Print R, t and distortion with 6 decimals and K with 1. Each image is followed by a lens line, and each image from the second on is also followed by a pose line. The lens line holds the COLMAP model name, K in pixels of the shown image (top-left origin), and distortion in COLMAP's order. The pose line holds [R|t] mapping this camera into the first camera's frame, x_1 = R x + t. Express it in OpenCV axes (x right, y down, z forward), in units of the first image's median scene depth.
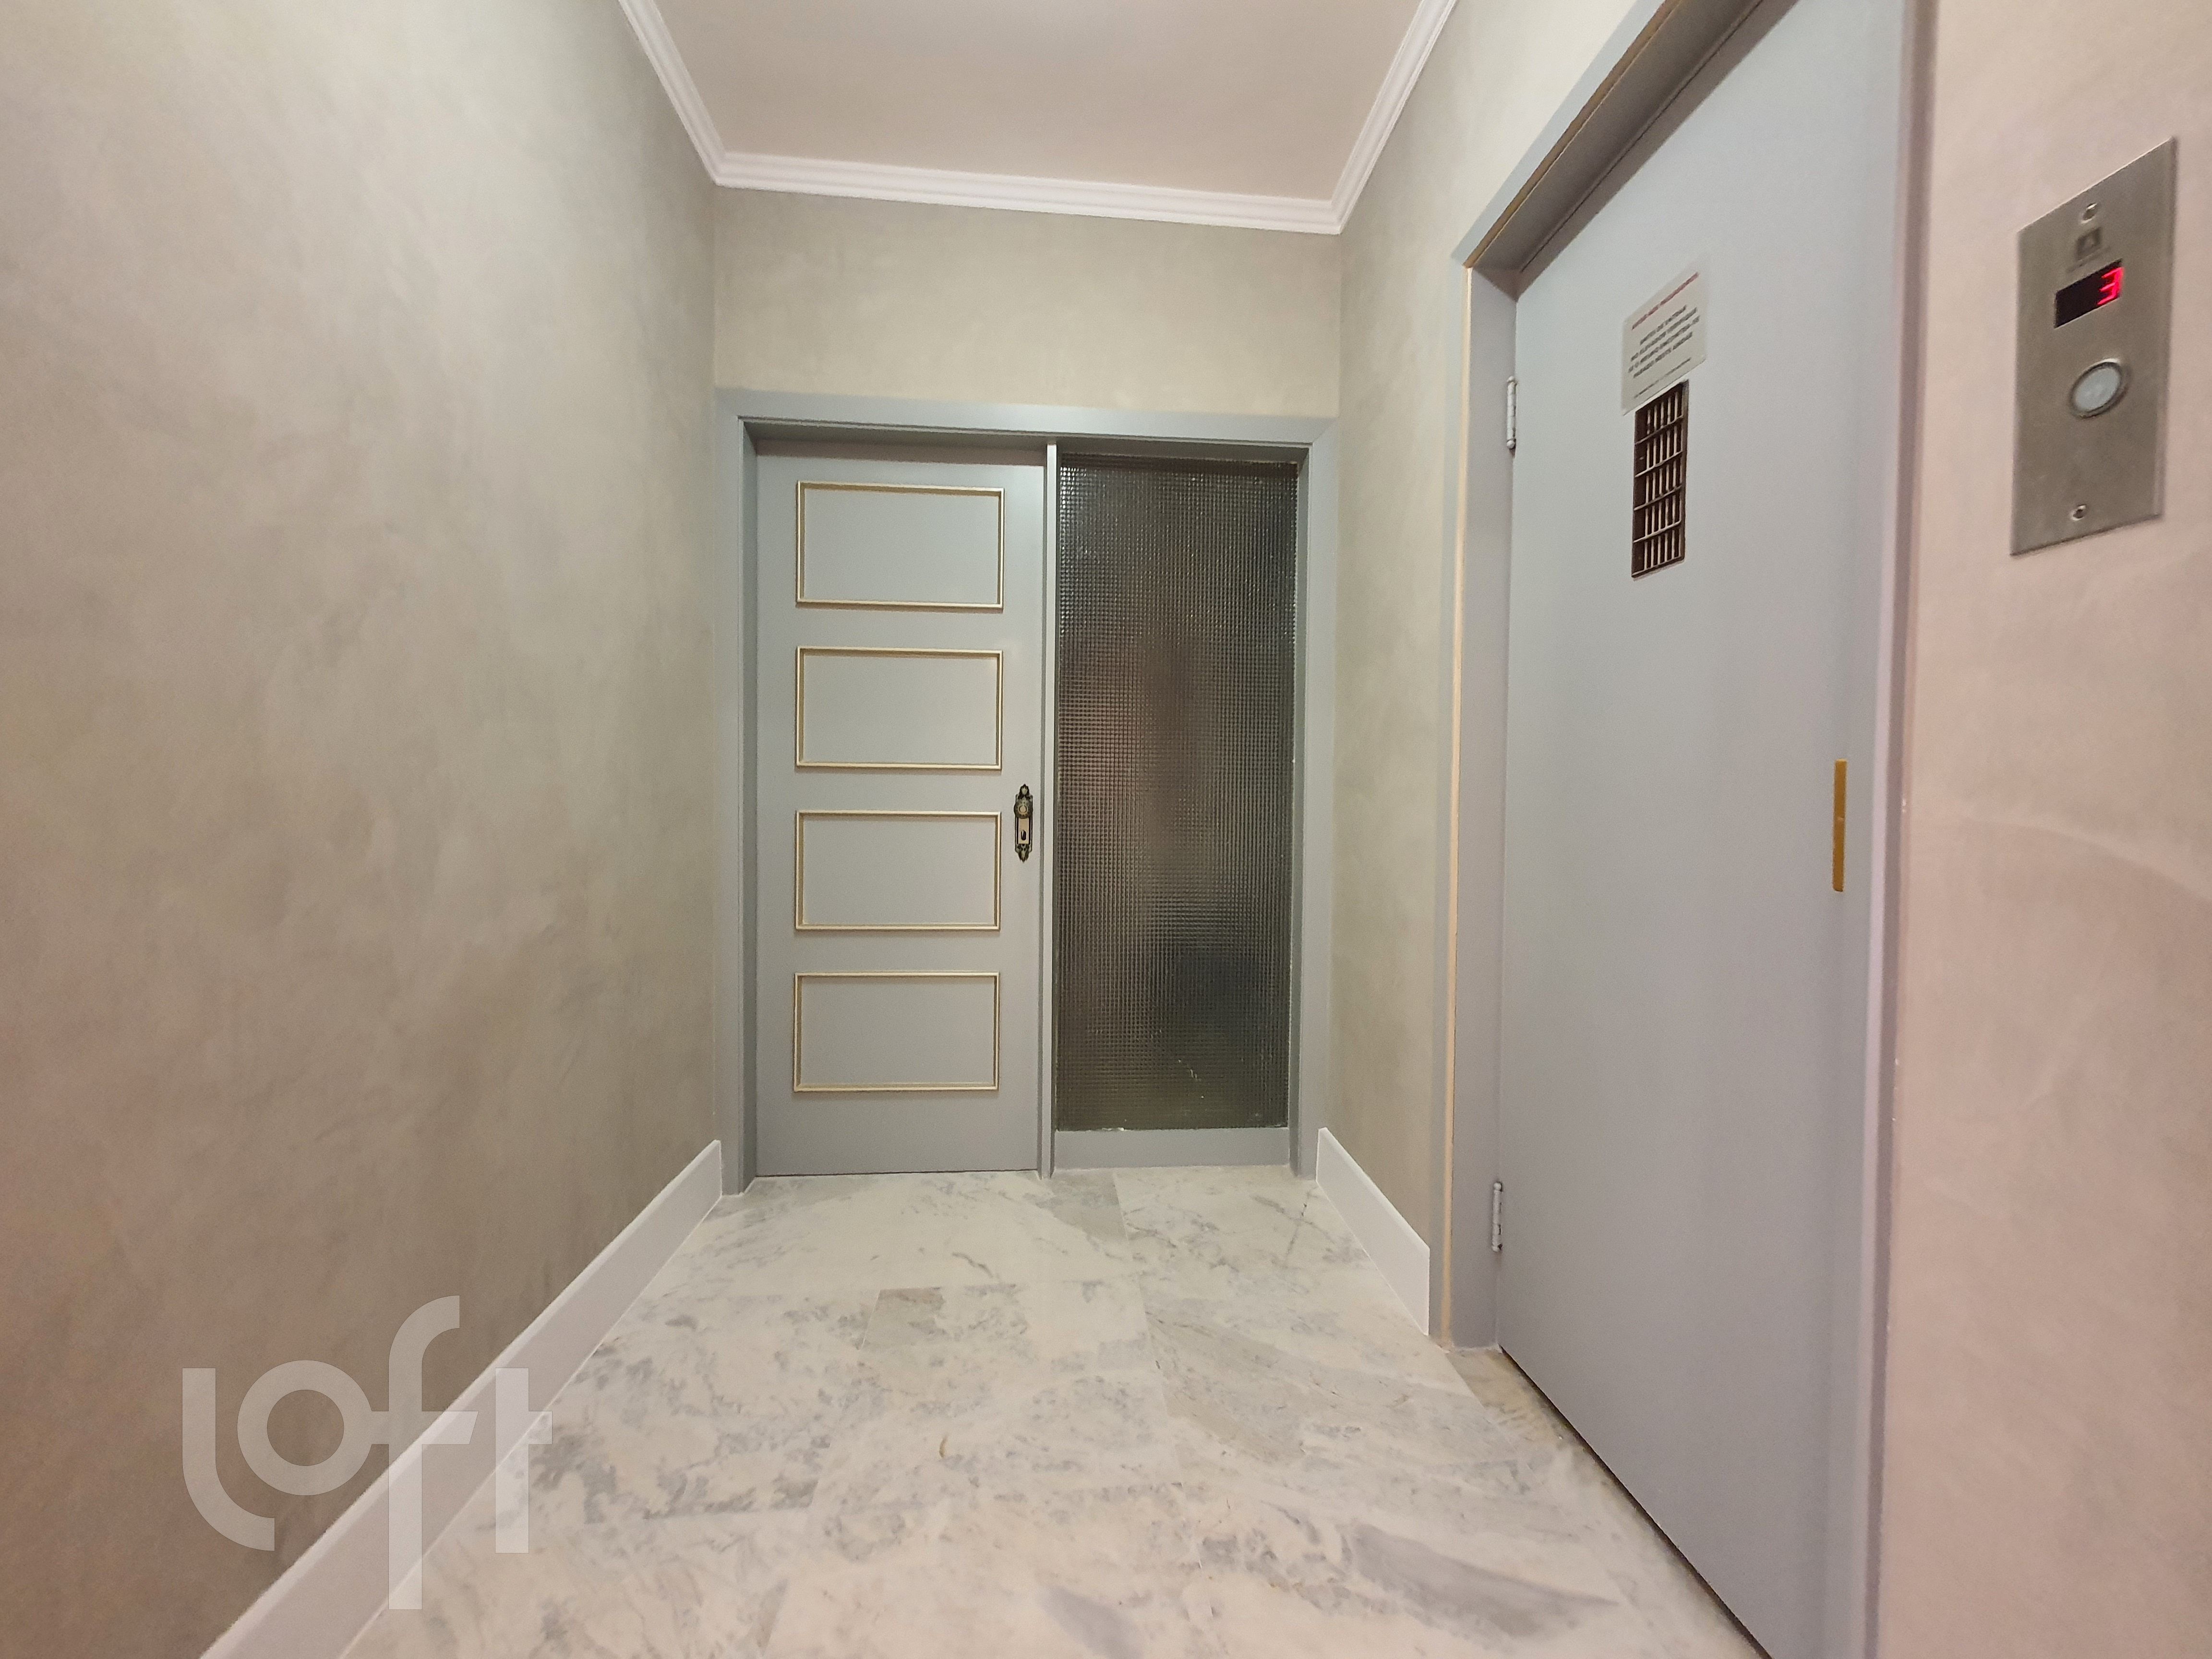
lens RADIAL K [[1207.7, 0, 1130.1], [0, 1207.7, 824.9], [0, 0, 1]] dist [0.004755, 0.002072]
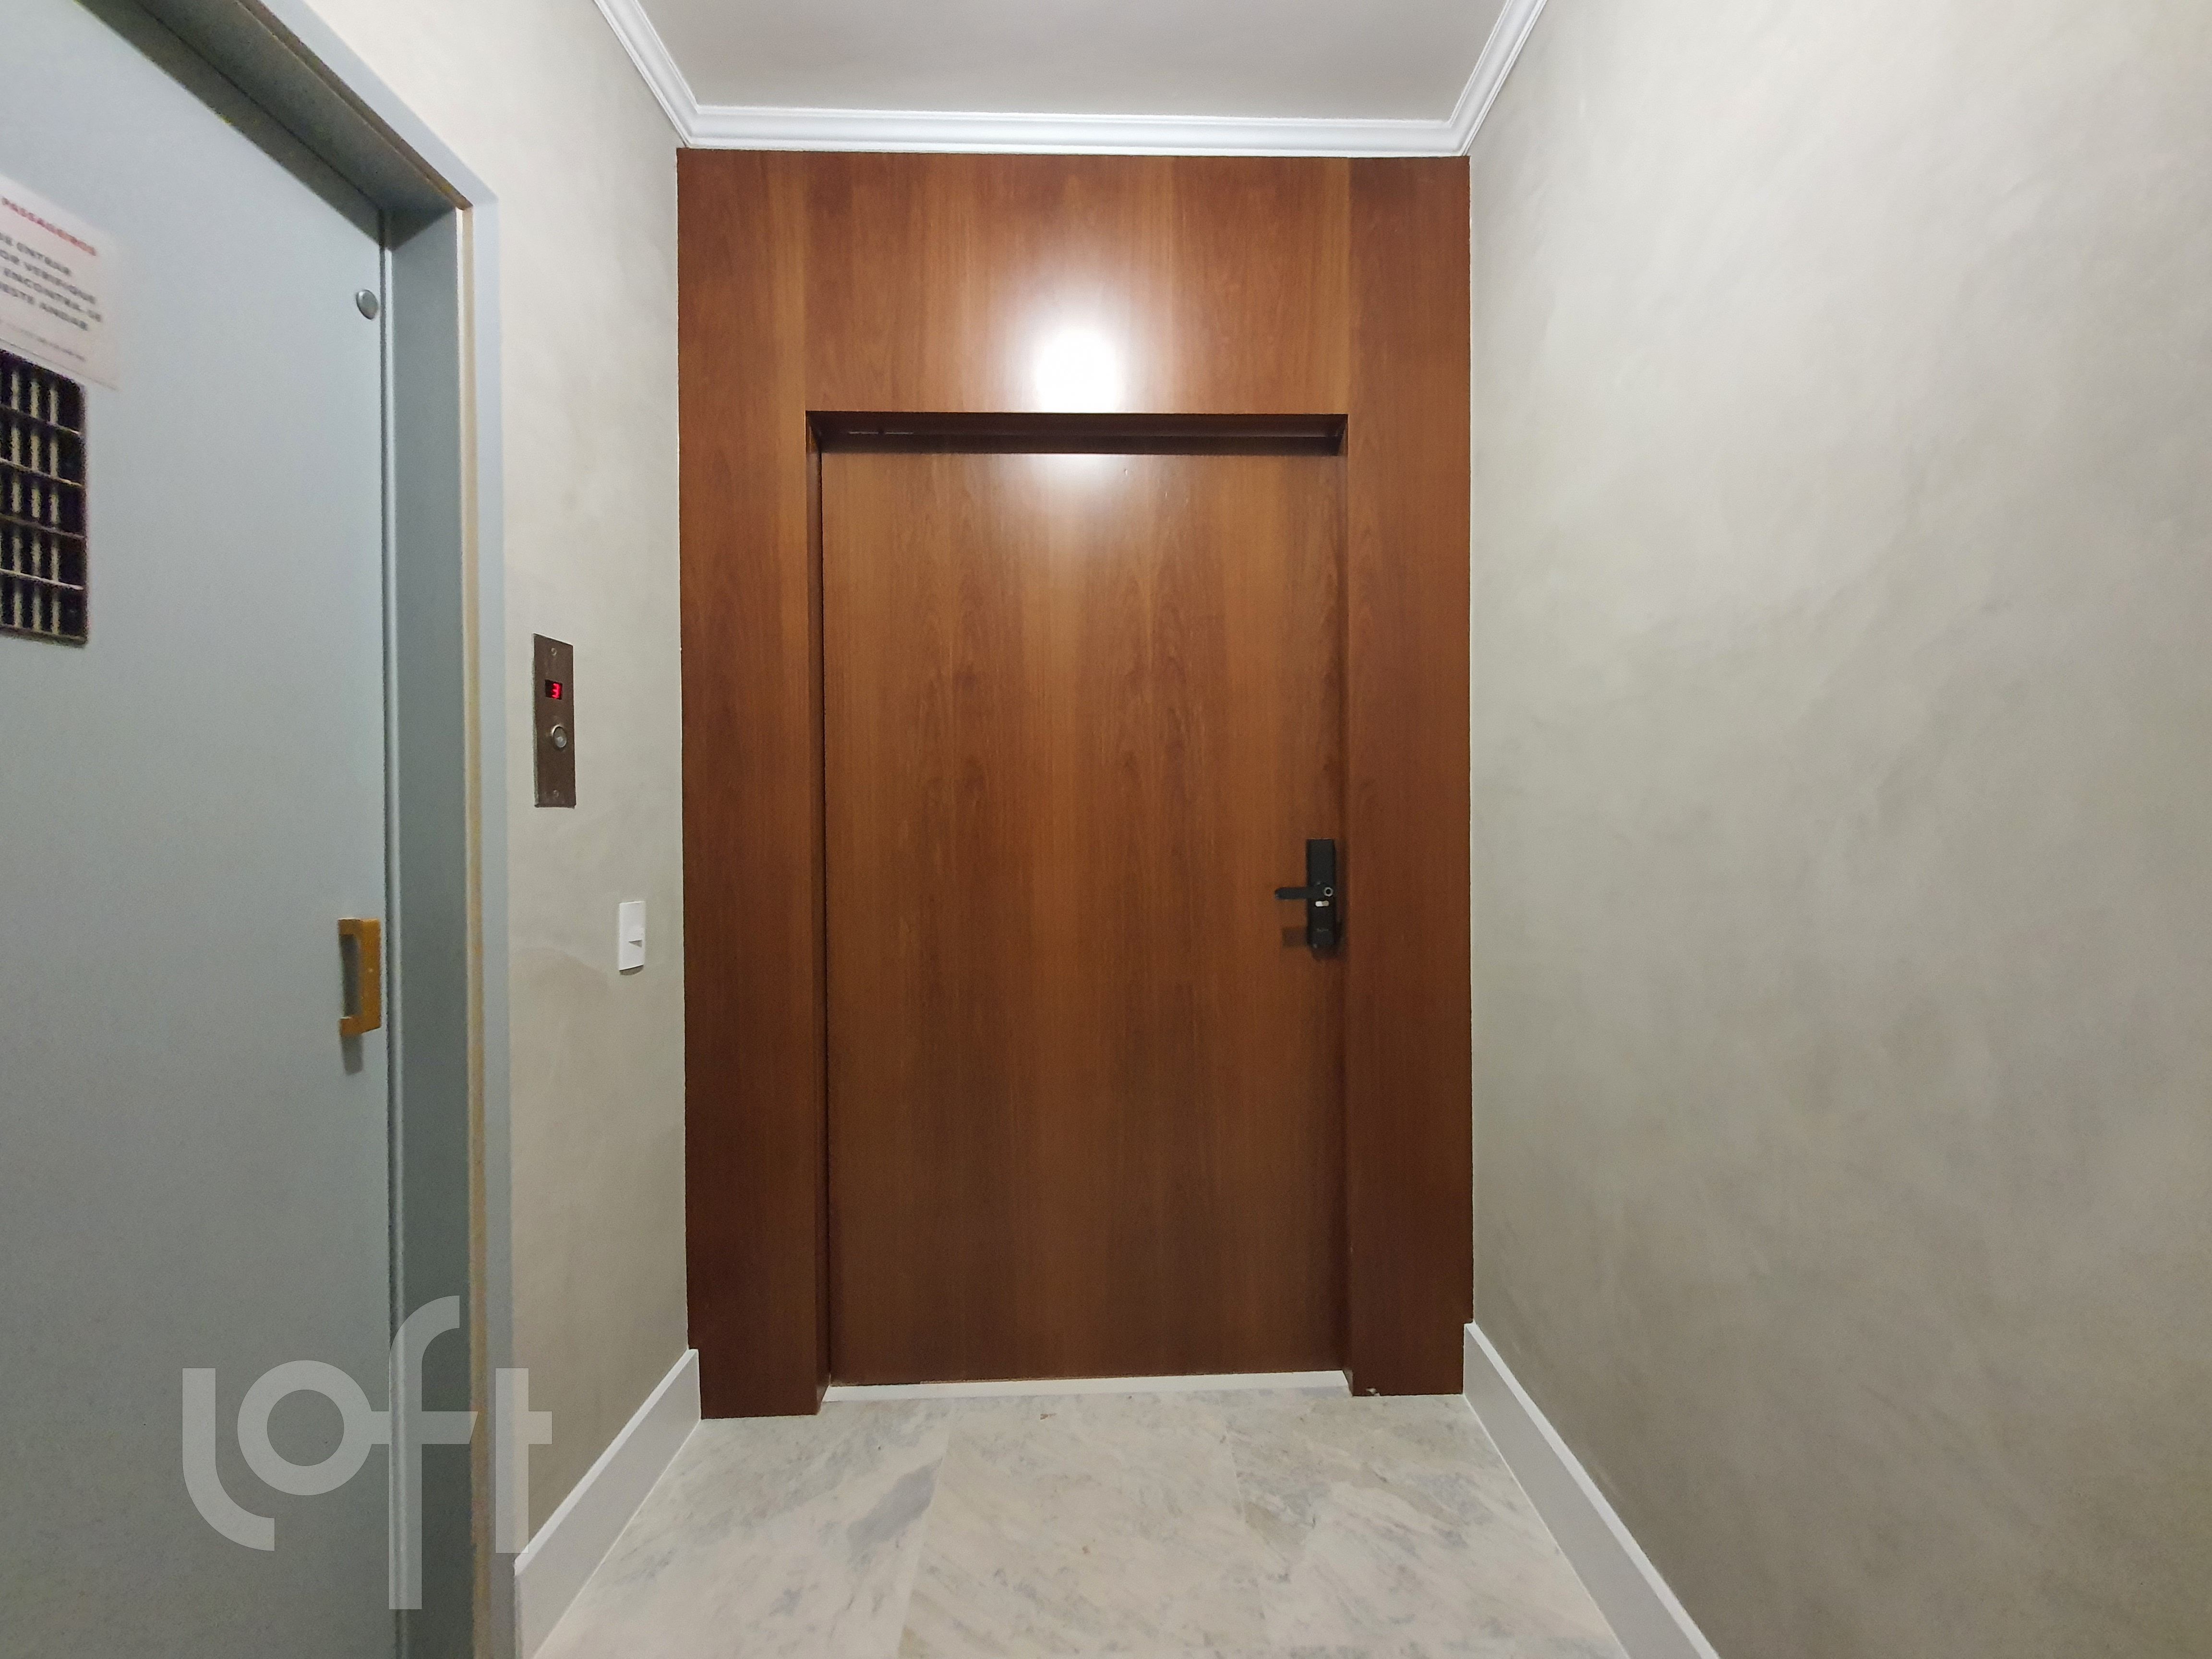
lens RADIAL K [[1207.7, 0, 1130.1], [0, 1207.7, 824.9], [0, 0, 1]] dist [0.004755, 0.002072]
pose [[-0.997919, -0.005765, 0.064221, -0.182458], [-0.004822, 0.999878, 0.014830, -0.133122], [-0.064299, 0.014490, -0.997826, 1.671935]]
